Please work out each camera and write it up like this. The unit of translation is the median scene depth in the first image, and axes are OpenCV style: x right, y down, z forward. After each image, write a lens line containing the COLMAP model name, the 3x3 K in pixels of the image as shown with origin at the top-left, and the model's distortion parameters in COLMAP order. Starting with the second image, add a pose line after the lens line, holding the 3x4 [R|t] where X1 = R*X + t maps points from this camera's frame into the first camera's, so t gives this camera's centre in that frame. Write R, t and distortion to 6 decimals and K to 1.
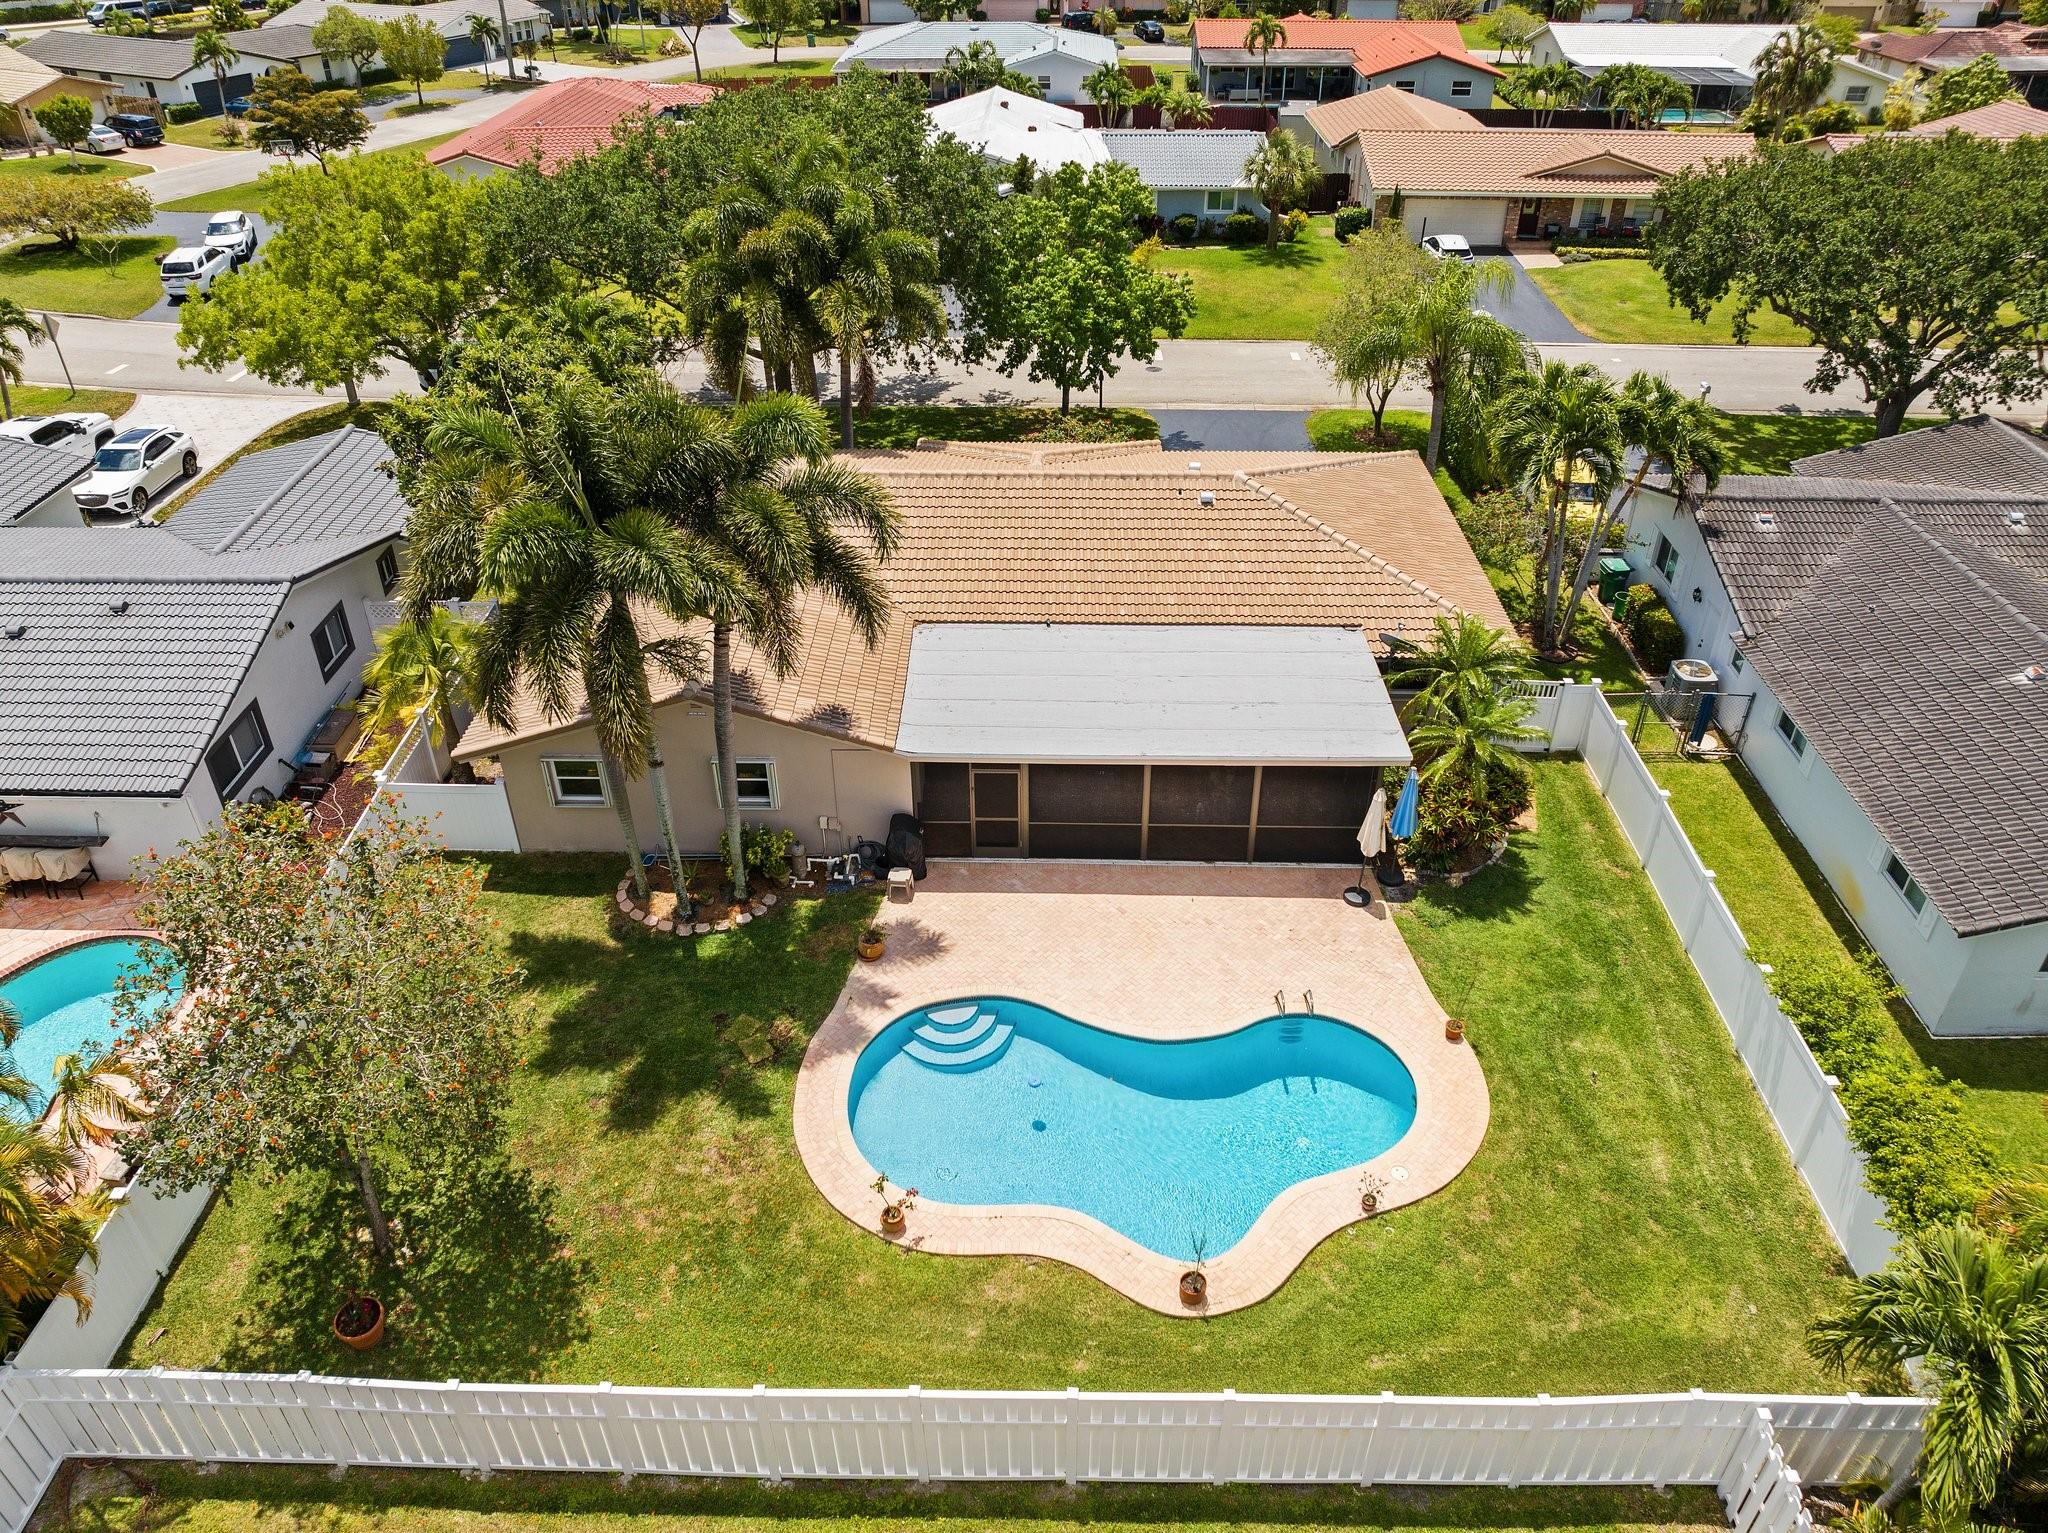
lens RADIAL K [[1436.8, 0, 1032.6], [0, 1436.8, 766.0], [0, 0, 1]] dist [-0.029934, -0.000161]
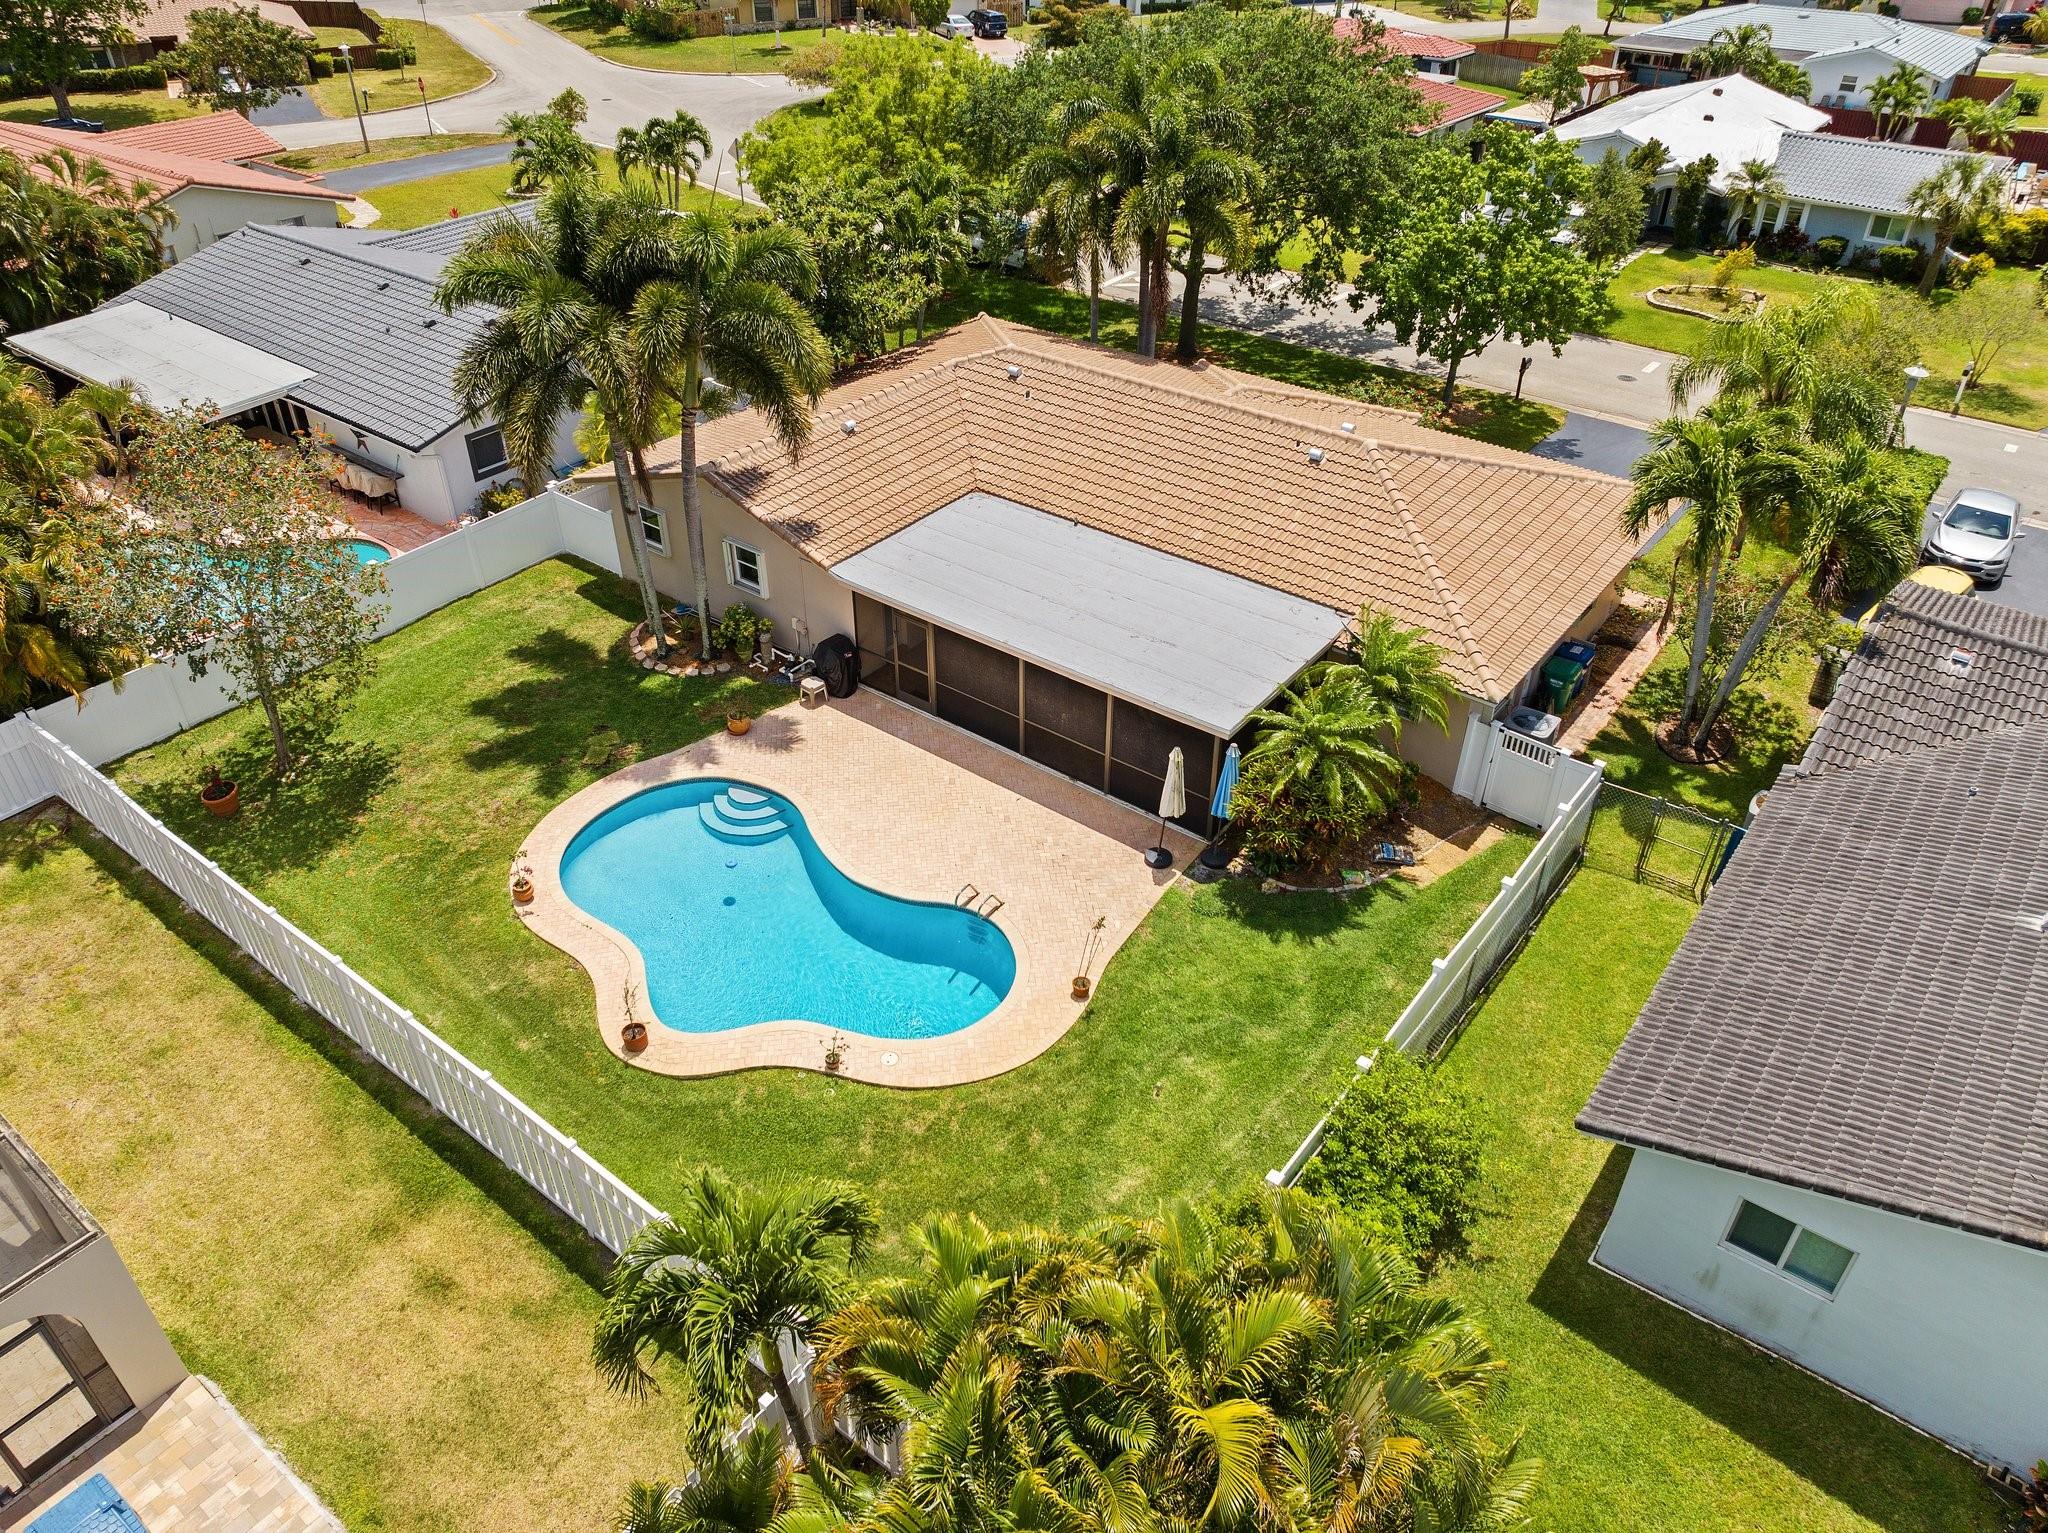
lens RADIAL K [[1436.8, 0, 1032.6], [0, 1436.8, 766.0], [0, 0, 1]] dist [-0.029934, -0.000161]
pose [[0.802747, 0.345707, -0.485884, 0.608963], [-0.337759, 0.935097, 0.107298, -0.040881], [0.491442, 0.077978, 0.867412, 0.126020]]
